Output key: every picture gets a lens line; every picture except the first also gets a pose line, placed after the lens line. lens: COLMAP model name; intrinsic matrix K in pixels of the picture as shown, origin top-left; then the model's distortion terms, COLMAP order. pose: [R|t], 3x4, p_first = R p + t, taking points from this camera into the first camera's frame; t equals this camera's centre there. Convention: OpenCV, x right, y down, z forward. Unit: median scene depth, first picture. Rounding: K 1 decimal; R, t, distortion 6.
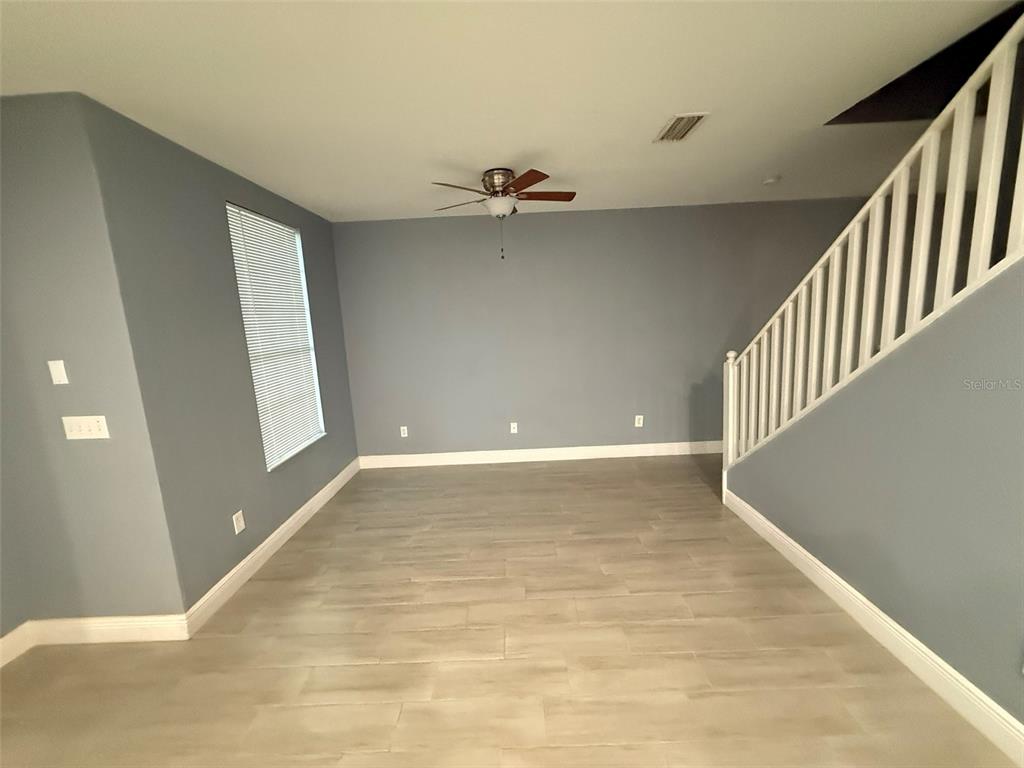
lens RADIAL K [[410.4, 0, 512.0], [0, 410.4, 384.0], [0, 0, 1]] dist [-0.000445, -0.000186]
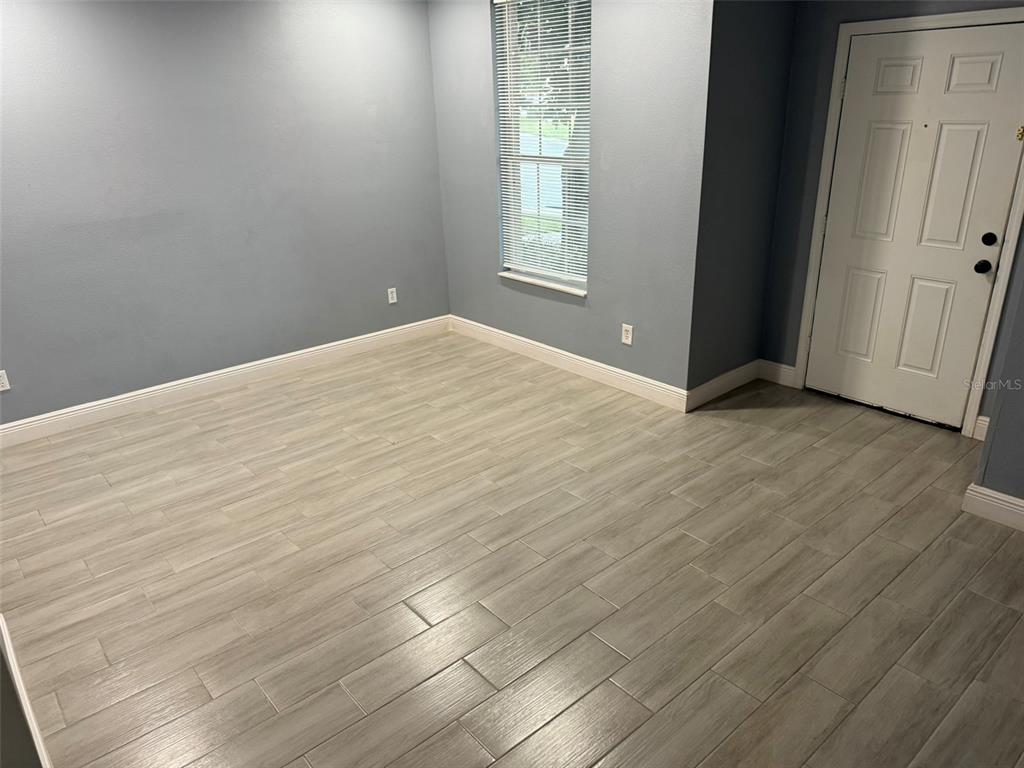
lens RADIAL K [[743.5, 0, 512.0], [0, 743.5, 384.0], [0, 0, 1]] dist [0.042390, -0.055746]
pose [[-0.754793, 0.304515, -0.580998, 0.713505], [-0.042276, 0.861293, 0.506346, -0.335230], [0.654600, 0.406748, -0.637224, 1.187811]]
